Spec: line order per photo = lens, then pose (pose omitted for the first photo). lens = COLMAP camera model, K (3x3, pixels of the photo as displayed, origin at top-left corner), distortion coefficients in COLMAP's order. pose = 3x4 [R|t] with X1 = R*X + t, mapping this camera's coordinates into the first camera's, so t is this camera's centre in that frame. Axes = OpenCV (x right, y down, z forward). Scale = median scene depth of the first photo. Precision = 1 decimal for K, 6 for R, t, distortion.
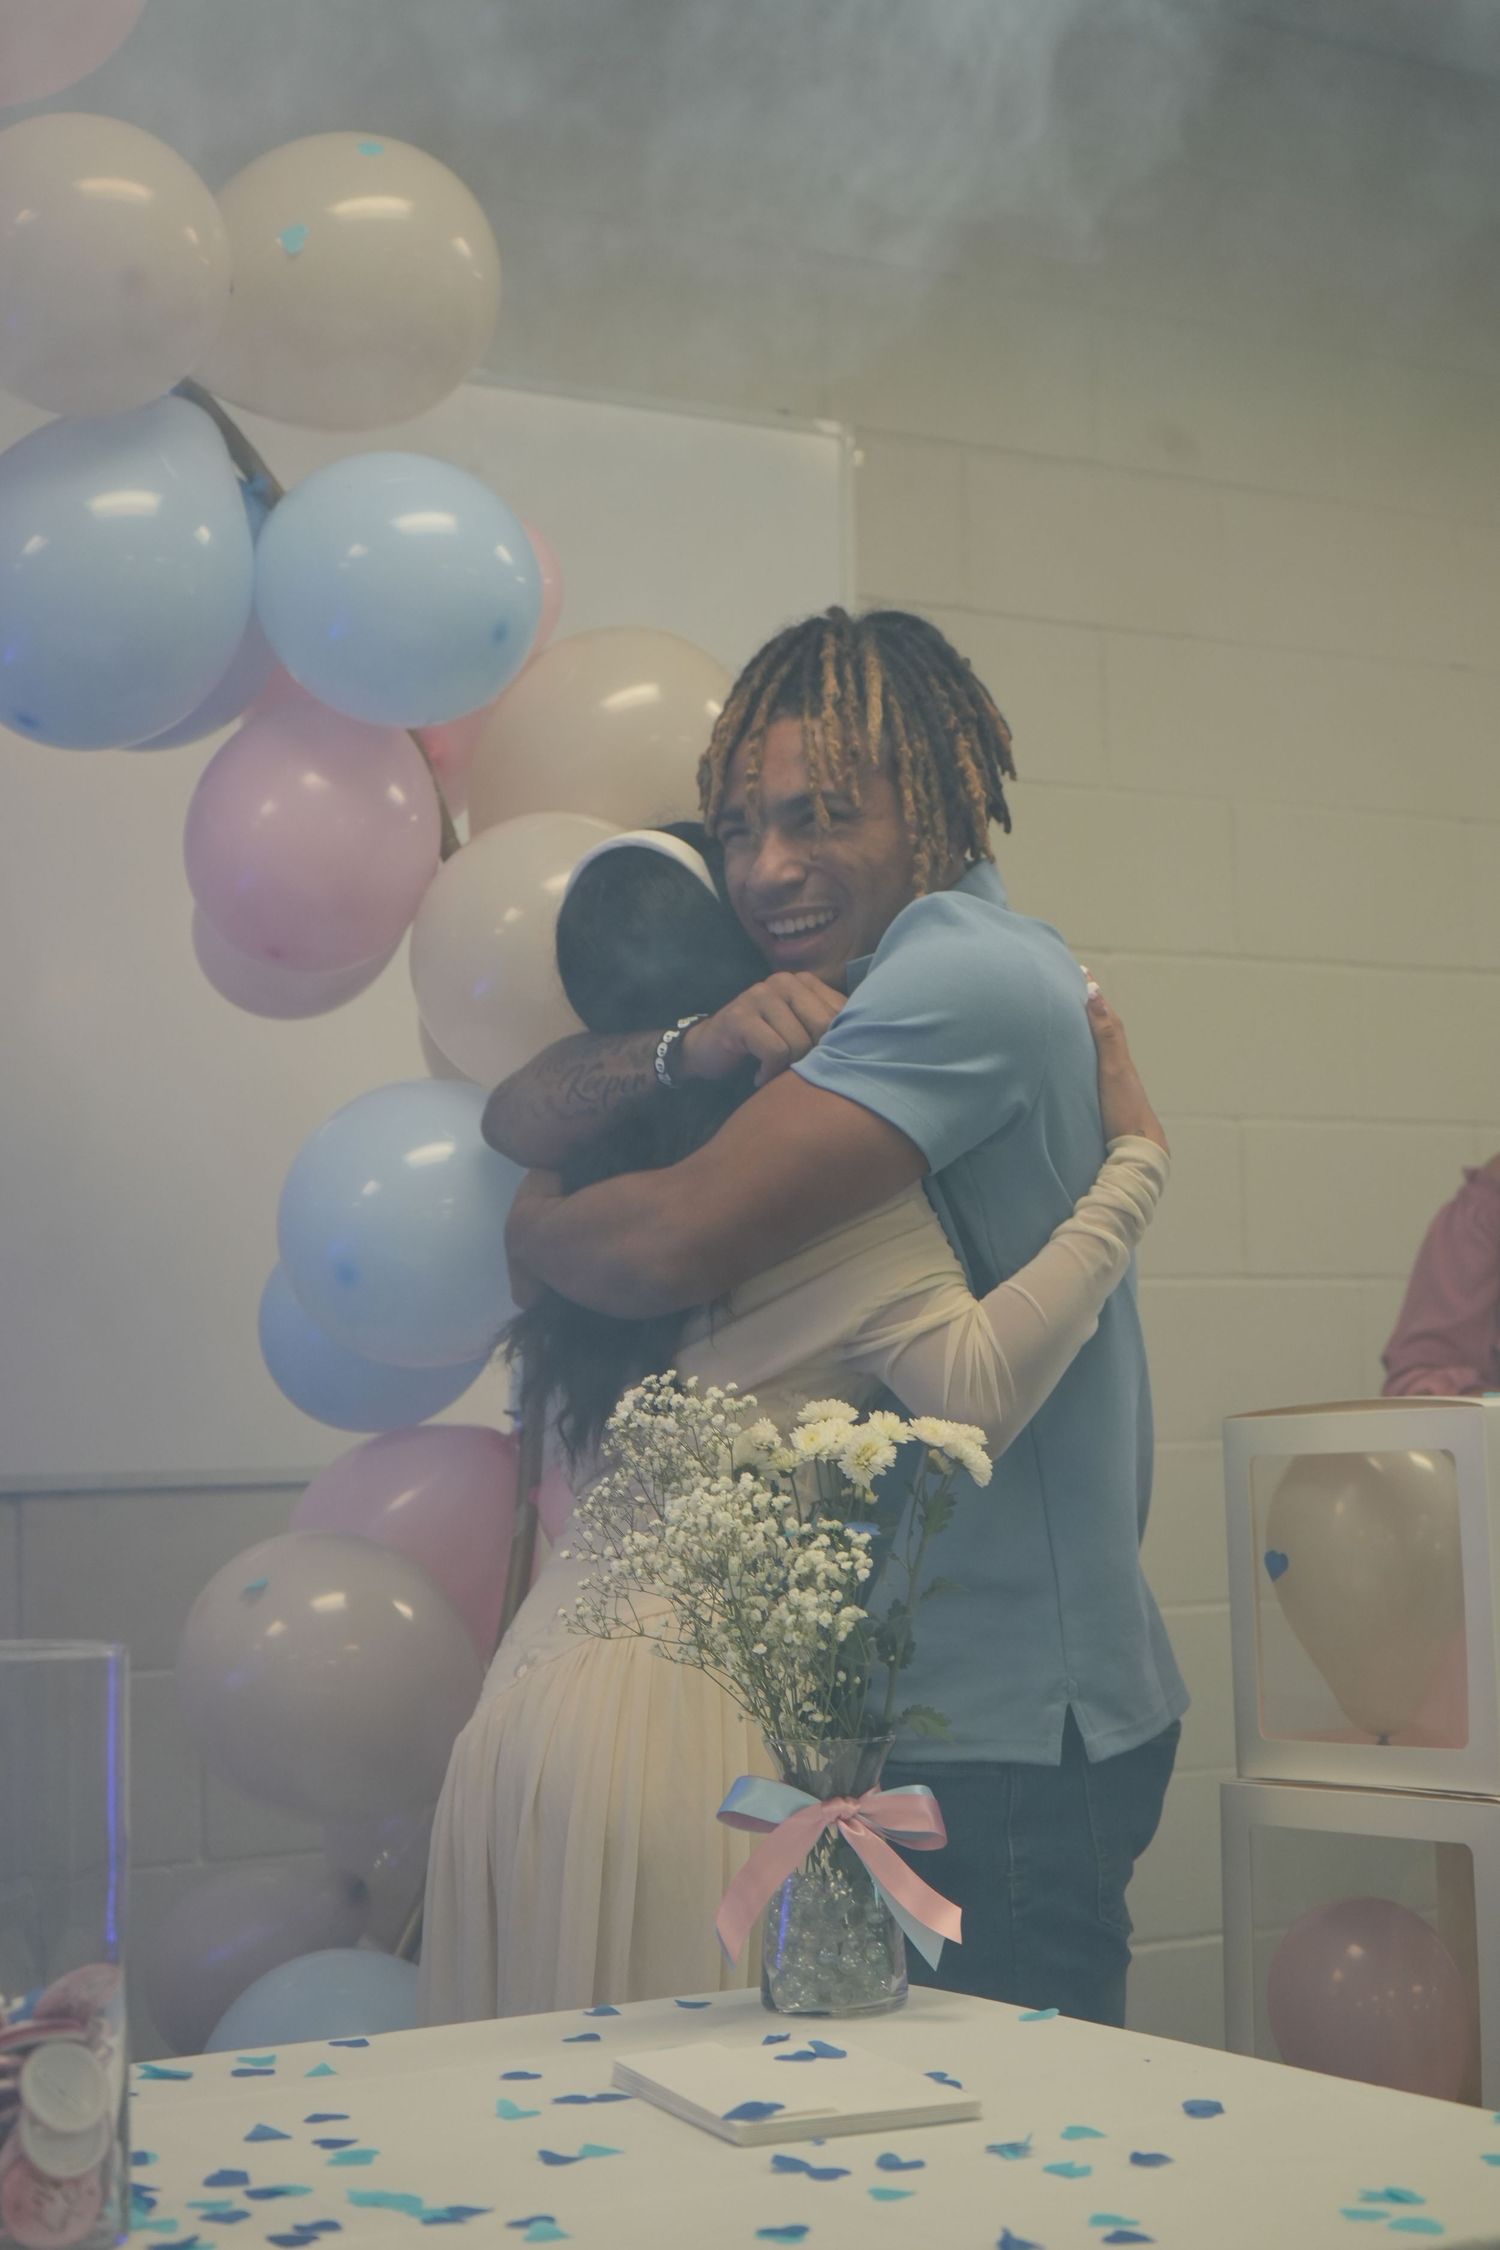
lens RADIAL K [[3653.4, 0, 750.0], [0, 3653.4, 1125.0], [0, 0, 1]] dist [0.036182, 0.020234]
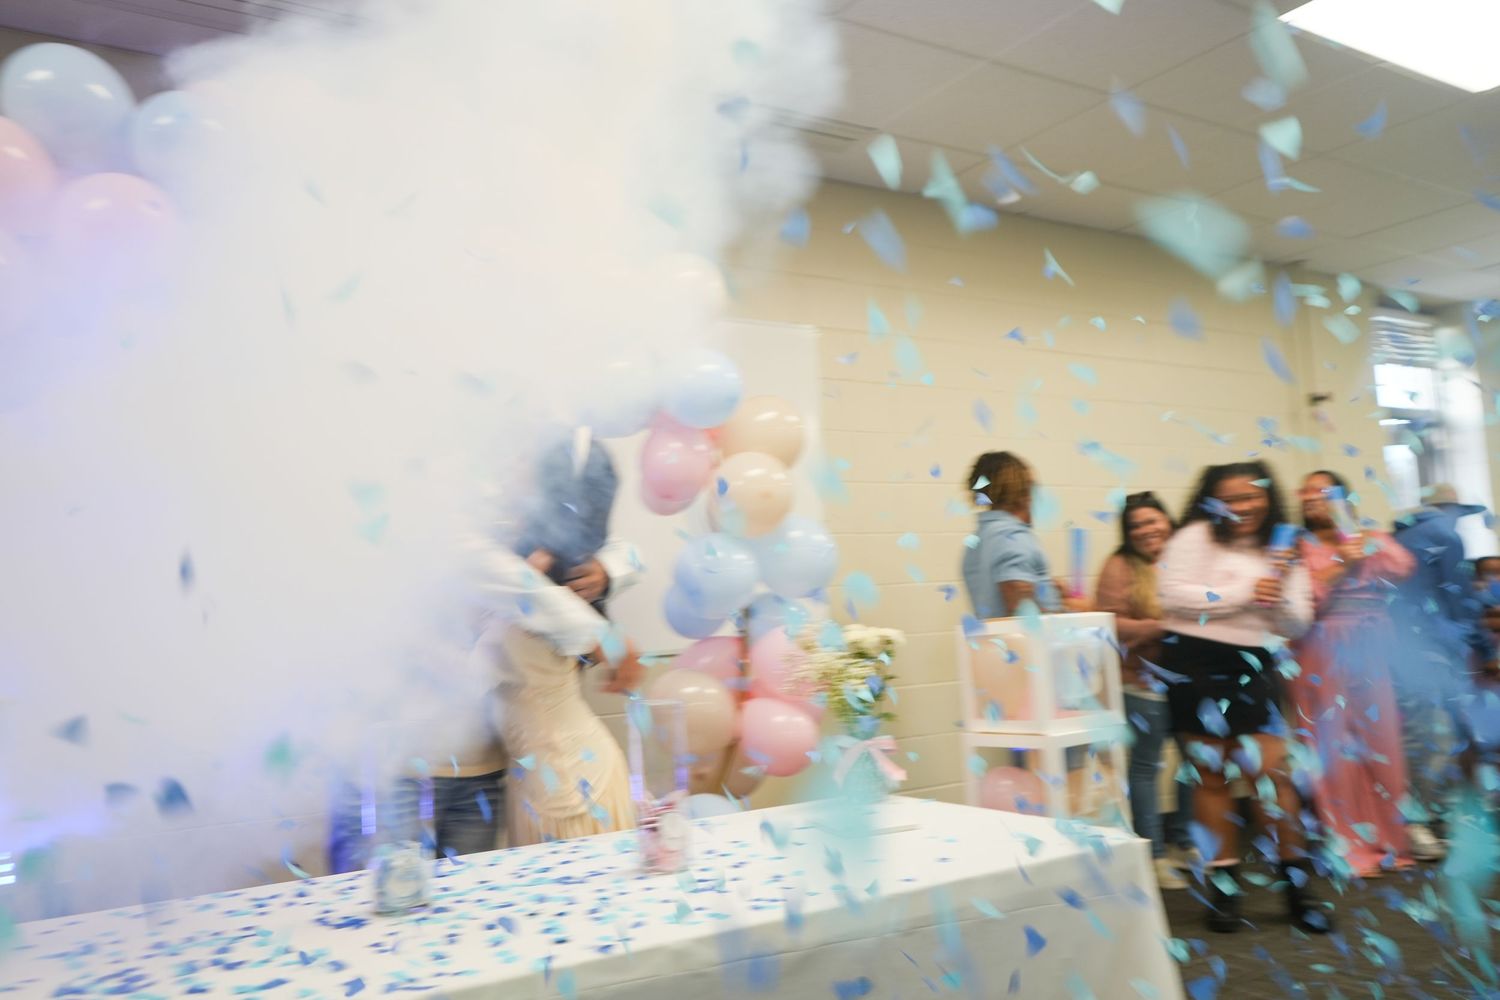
lens RADIAL K [[1194.9, 0, 716.1], [0, 1194.9, 500.9], [0, 0, 1]] dist [-0.001607, 0.004961]
pose [[0.998930, -0.040209, -0.022835, -0.080107], [0.039521, 0.998773, -0.029827, -0.011549], [0.024006, 0.028893, 0.999294, -0.125660]]
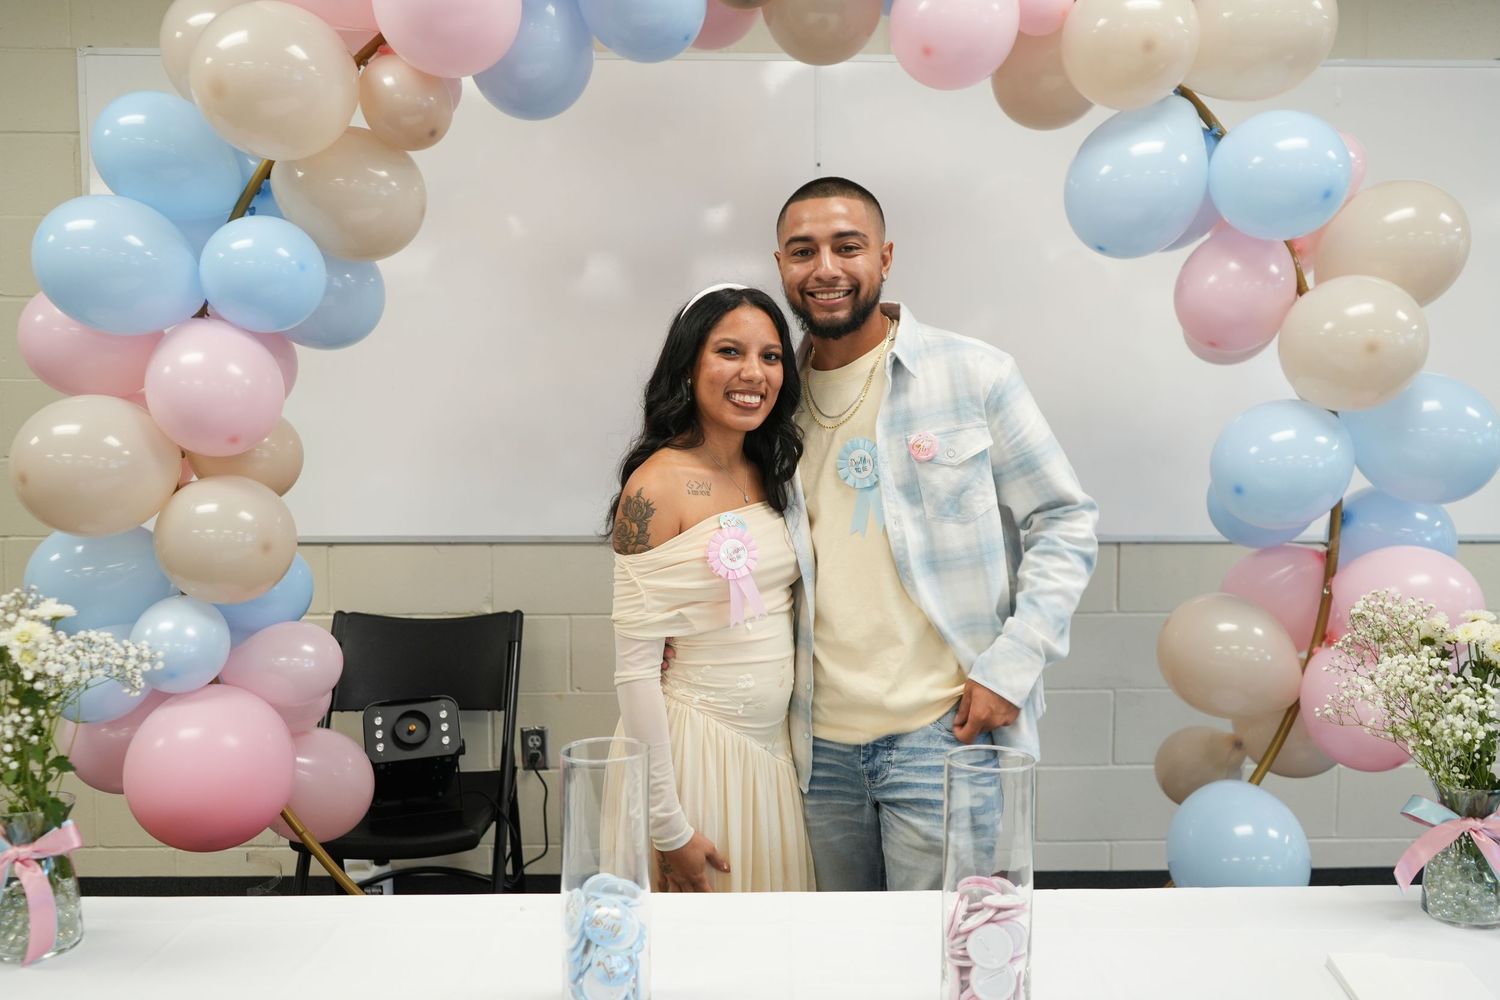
lens RADIAL K [[1212.0, 0, 769.1], [0, 1212.0, 497.4], [0, 0, 1]] dist [0.010012, 0.004455]
pose [[0.865774, 0.052660, -0.497658, 0.013953], [0.015988, 0.991030, 0.132681, -0.075177], [0.500181, -0.122829, 0.857165, 0.276458]]
